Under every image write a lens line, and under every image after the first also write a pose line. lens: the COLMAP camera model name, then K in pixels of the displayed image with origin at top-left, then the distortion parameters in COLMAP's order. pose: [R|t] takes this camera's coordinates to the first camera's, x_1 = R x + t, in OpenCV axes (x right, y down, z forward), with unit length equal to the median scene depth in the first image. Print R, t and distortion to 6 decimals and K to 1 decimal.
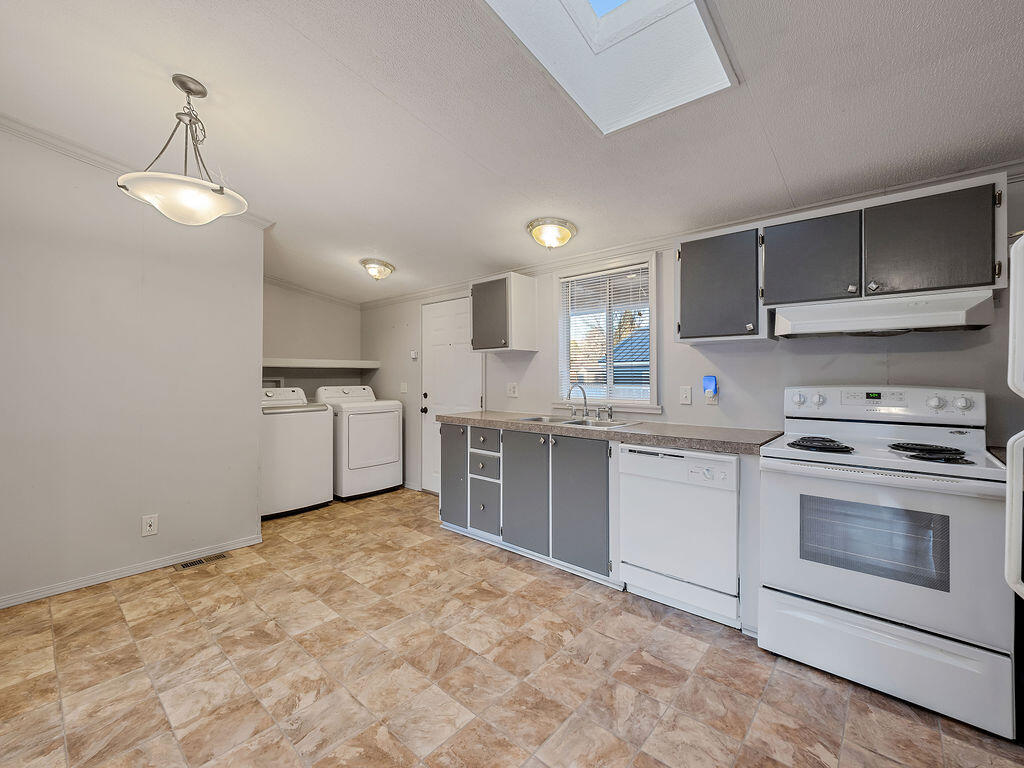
lens RADIAL K [[437.2, 0, 514.1], [0, 437.2, 374.0], [0, 0, 1]] dist [-0.002875, -0.001315]
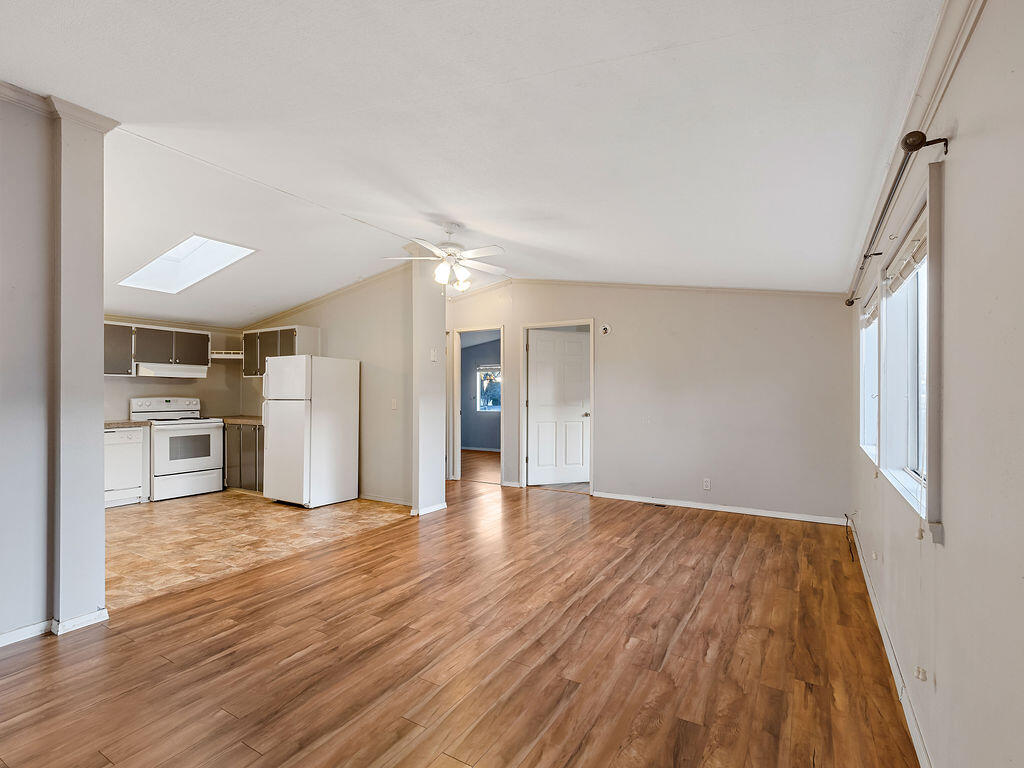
lens RADIAL K [[502.2, 0, 513.1], [0, 502.2, 392.3], [0, 0, 1]] dist [-0.005611, -0.000581]
pose [[-0.173412, 0.003763, 0.984842, -2.059955], [-0.006620, 0.999966, -0.004986, -0.001101], [-0.984827, -0.007384, -0.173381, -0.419151]]
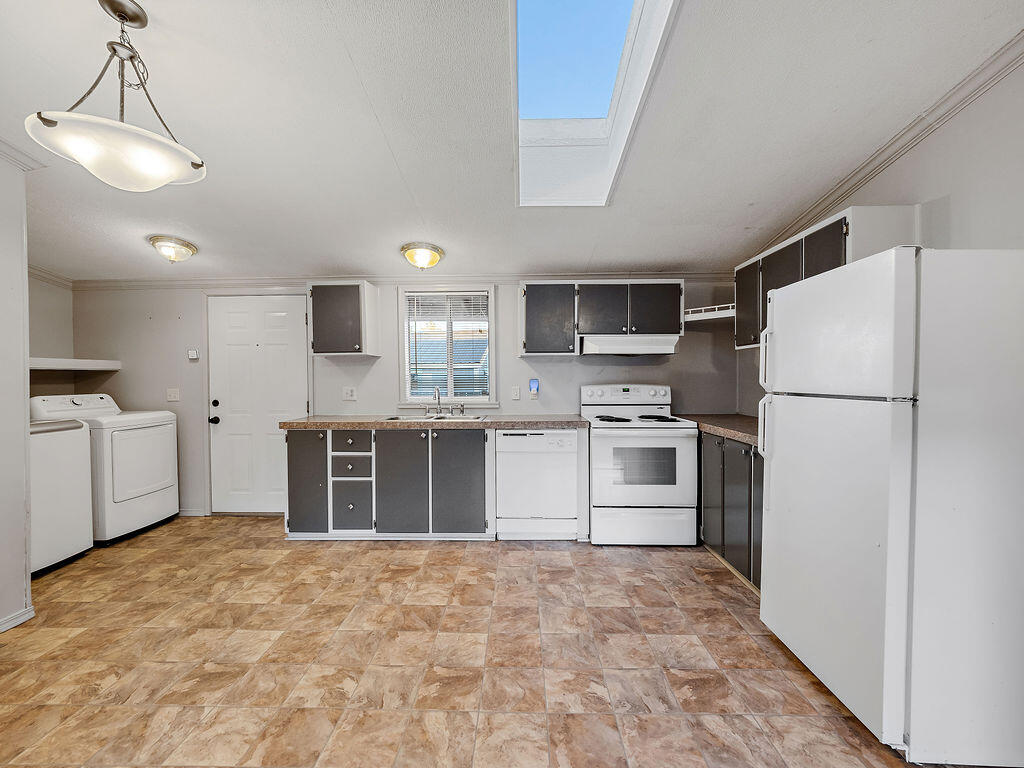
lens RADIAL K [[437.2, 0, 504.8], [0, 437.2, 385.1], [0, 0, 1]] dist [-0.002875, -0.001315]
pose [[0.767296, -0.012890, 0.641163, -0.574634], [0.000508, 0.999810, 0.019493, -0.003911], [-0.641293, -0.014631, 0.767157, -0.034216]]
